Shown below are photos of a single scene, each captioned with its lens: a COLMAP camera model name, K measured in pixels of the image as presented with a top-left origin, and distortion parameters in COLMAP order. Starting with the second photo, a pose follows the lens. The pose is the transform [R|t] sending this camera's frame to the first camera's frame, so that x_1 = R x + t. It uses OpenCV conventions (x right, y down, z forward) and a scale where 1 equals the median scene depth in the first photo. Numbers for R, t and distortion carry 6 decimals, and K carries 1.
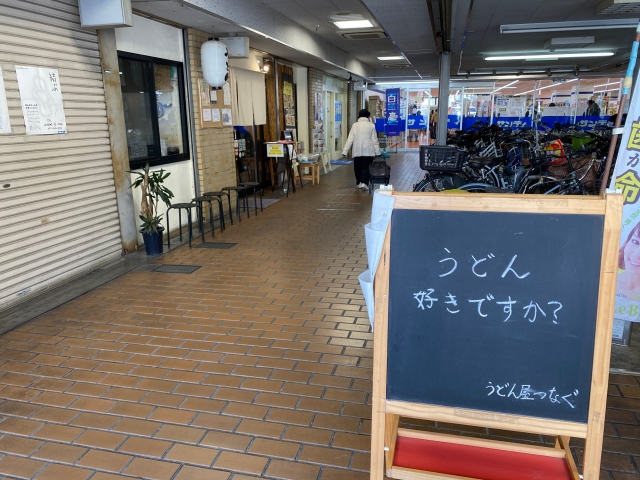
lens RADIAL K [[474.9, 0, 320.0], [0, 474.9, 240.0], [0, 0, 1]] dist [0.062275, -0.080348]
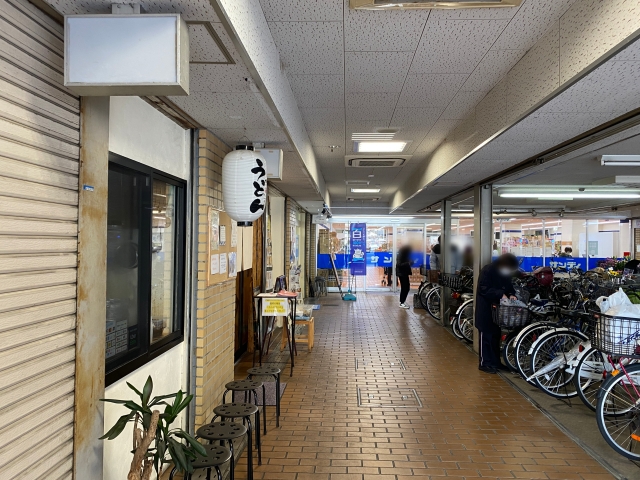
lens RADIAL K [[501.7, 0, 320.0], [0, 501.7, 240.0], [0, 0, 1]] dist [0.067648, -0.127078]
pose [[0.980583, 0.022225, 0.194843, -0.240435], [0.029479, 0.965562, -0.258499, -0.128367], [-0.193878, 0.259223, 0.946158, 0.382819]]
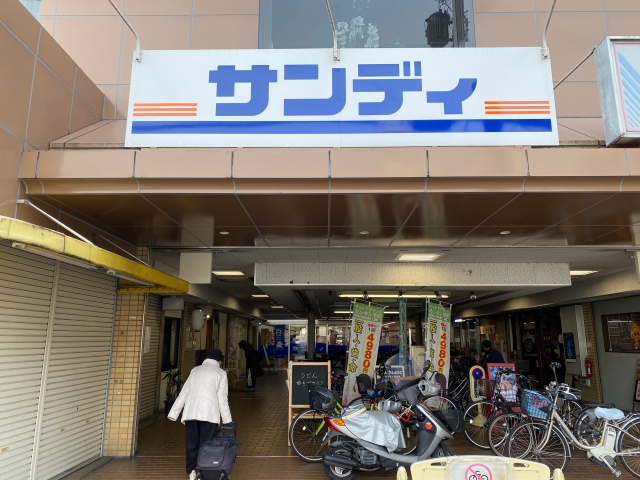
lens RADIAL K [[474.9, 0, 320.0], [0, 474.9, 240.0], [0, 0, 1]] dist [0.062275, -0.080348]
pose [[0.970739, 0.061306, 0.232180, -0.201054], [0.049167, 0.895638, -0.442058, 0.242689], [-0.235050, 0.440538, 0.866416, -0.995129]]
